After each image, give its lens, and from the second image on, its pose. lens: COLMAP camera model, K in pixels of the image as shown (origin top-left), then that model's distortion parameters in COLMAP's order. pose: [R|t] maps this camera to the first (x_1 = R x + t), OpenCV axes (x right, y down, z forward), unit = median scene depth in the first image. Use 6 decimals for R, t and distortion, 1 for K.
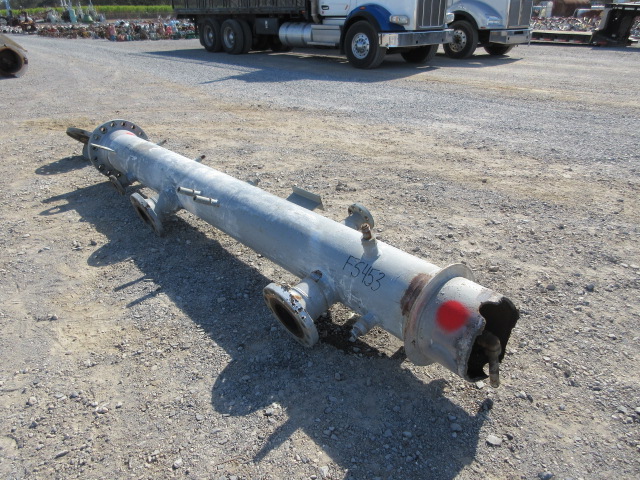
lens RADIAL K [[494.5, 0, 336.6], [0, 494.5, 248.4], [0, 0, 1]] dist [0.002068, -0.005001]
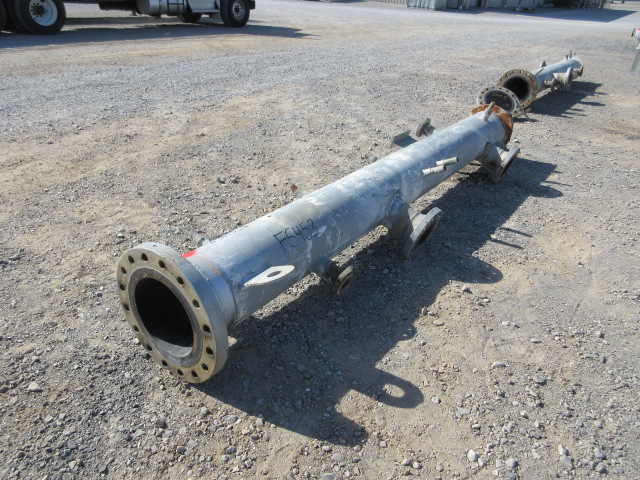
lens RADIAL K [[487.8, 0, 323.2], [0, 487.8, 241.1], [0, 0, 1]] dist [0.014136, -0.016131]
pose [[-0.251233, -0.452936, 0.855413, -0.903473], [0.381362, 0.765952, 0.517572, -0.470167], [-0.889632, 0.456253, -0.019700, 1.010067]]
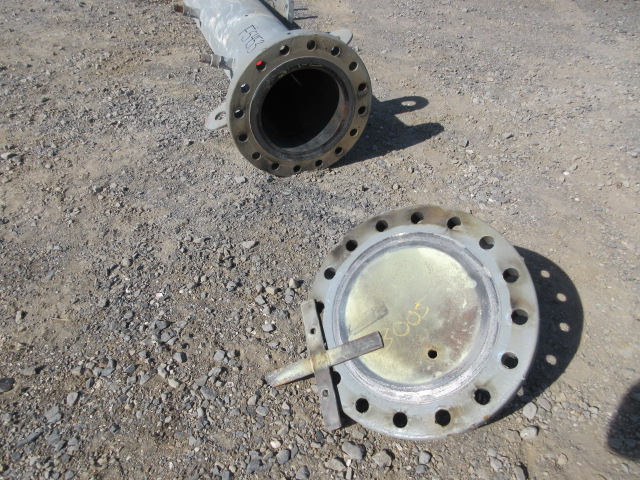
lens RADIAL K [[494.5, 0, 336.6], [0, 494.5, 248.4], [0, 0, 1]] dist [0.002068, -0.005001]
pose [[-0.951871, -0.203696, 0.229018, -0.670171], [0.127098, 0.417608, 0.899694, -0.599454], [-0.278904, 0.885501, -0.371620, 1.447024]]
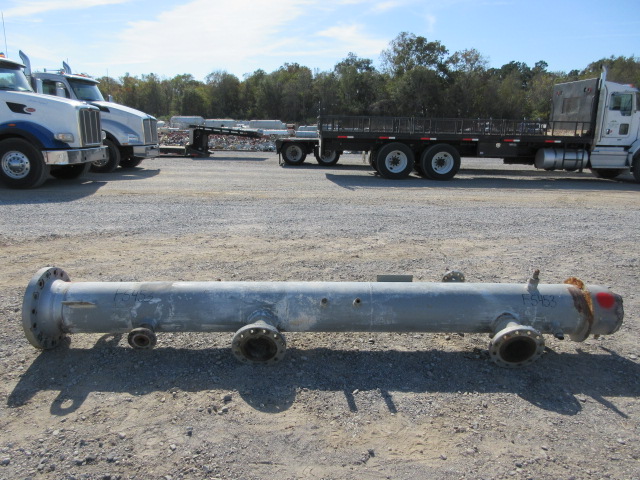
lens RADIAL K [[487.8, 0, 323.2], [0, 487.8, 241.1], [0, 0, 1]] dist [0.014136, -0.016131]
pose [[0.627958, -0.158308, 0.761976, -0.833826], [0.318714, 0.945535, -0.066214, -0.132876], [-0.709993, 0.284433, 0.644211, 0.241018]]
